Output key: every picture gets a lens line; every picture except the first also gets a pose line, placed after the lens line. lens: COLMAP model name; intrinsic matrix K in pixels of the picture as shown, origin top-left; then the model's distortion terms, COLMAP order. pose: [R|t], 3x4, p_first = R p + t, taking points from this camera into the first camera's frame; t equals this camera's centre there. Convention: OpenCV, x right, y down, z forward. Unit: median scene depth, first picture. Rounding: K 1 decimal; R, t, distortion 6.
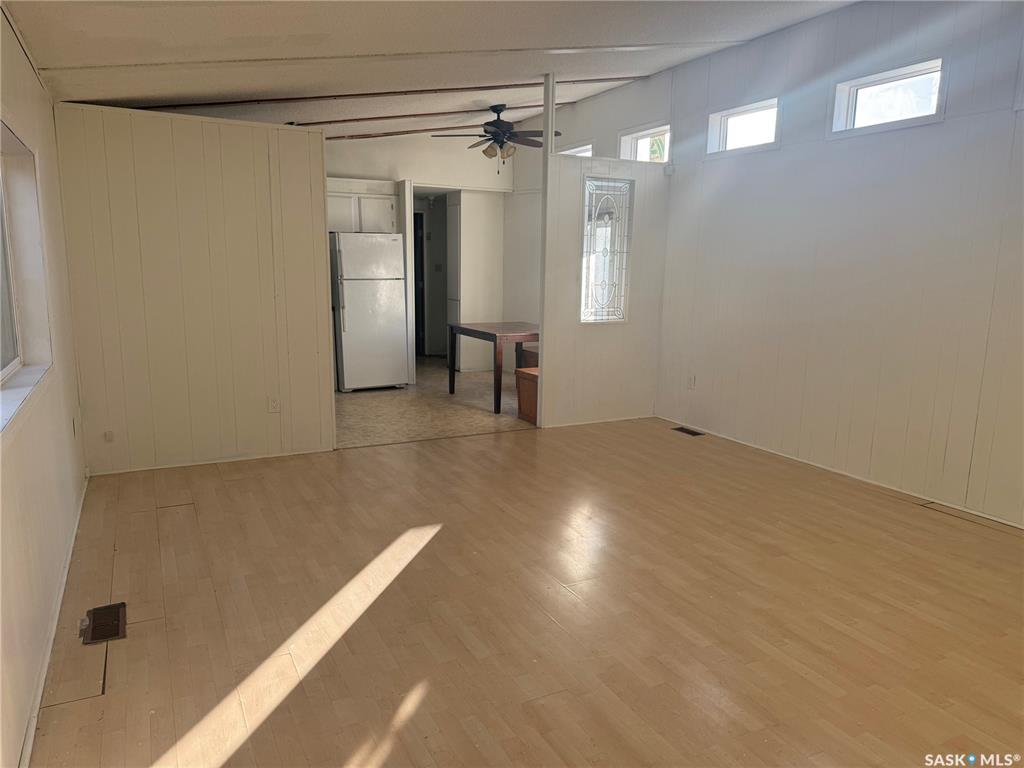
lens RADIAL K [[715.7, 0, 507.7], [0, 715.7, 389.1], [0, 0, 1]] dist [0.085757, -0.096517]
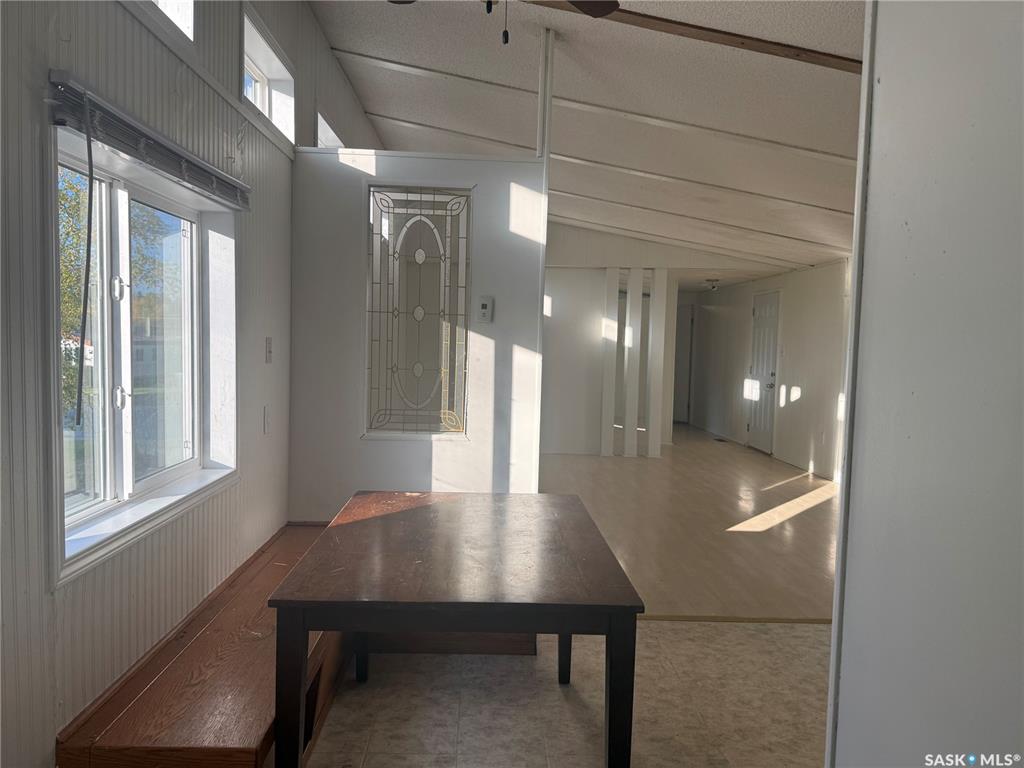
lens RADIAL K [[719.9, 0, 493.0], [0, 719.9, 382.3], [0, 0, 1]] dist [0.072734, -0.000307]
pose [[-0.900483, -0.066322, 0.429805, -0.287580], [0.037047, 0.973013, 0.227759, -0.478840], [-0.433311, 0.221016, -0.873724, 2.647587]]
